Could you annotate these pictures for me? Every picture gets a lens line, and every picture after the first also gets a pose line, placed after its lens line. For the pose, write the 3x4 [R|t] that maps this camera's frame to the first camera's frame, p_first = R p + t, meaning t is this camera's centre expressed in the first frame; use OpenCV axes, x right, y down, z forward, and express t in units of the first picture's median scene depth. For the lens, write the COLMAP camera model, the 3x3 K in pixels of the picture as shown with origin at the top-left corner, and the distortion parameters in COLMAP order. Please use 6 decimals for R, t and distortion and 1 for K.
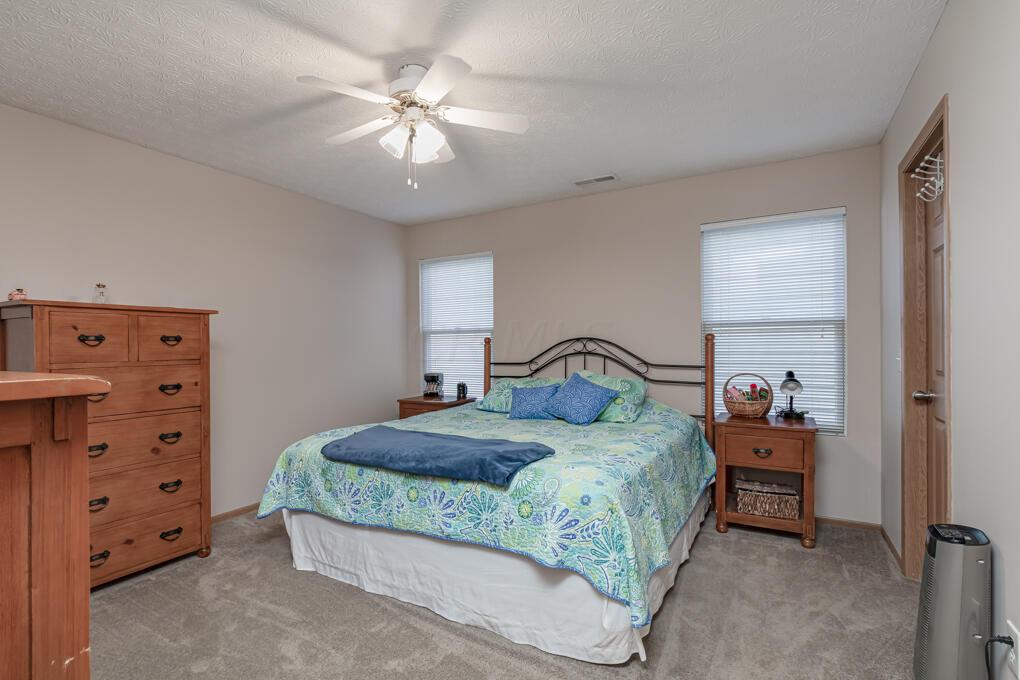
lens RADIAL K [[481.7, 0, 499.4], [0, 481.7, 342.8], [0, 0, 1]] dist [0.011339, -0.001733]
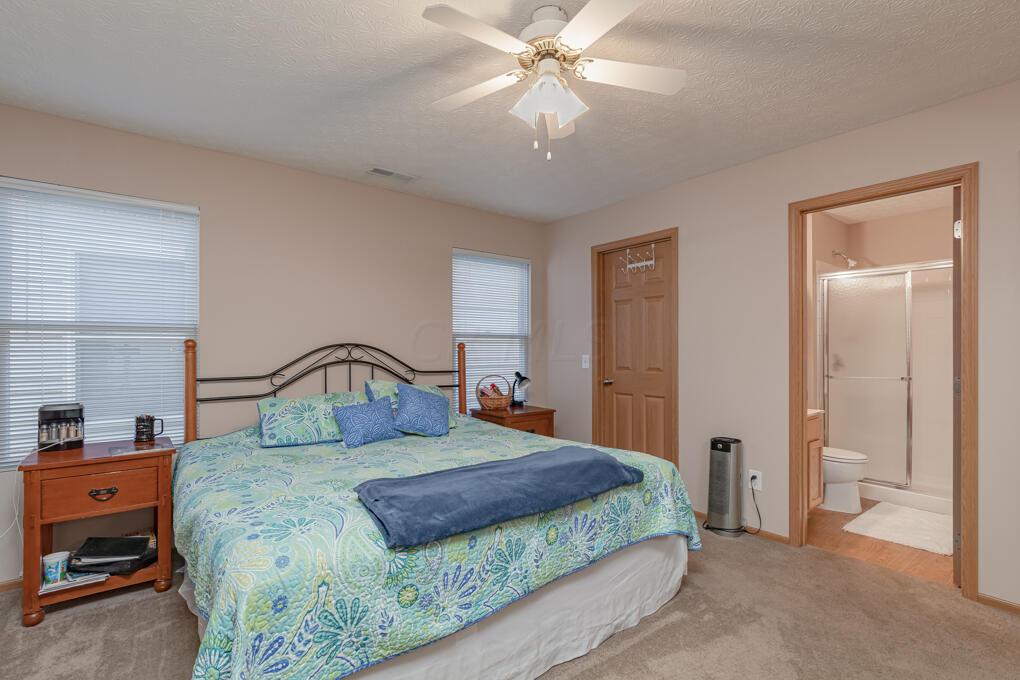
lens RADIAL K [[481.7, 0, 503.0], [0, 481.7, 342.9], [0, 0, 1]] dist [0.011339, -0.001733]
pose [[0.356924, 0.020824, 0.933901, -0.569083], [-0.007835, 0.999783, -0.019298, 0.002871], [-0.934100, -0.000429, 0.357010, 0.456731]]
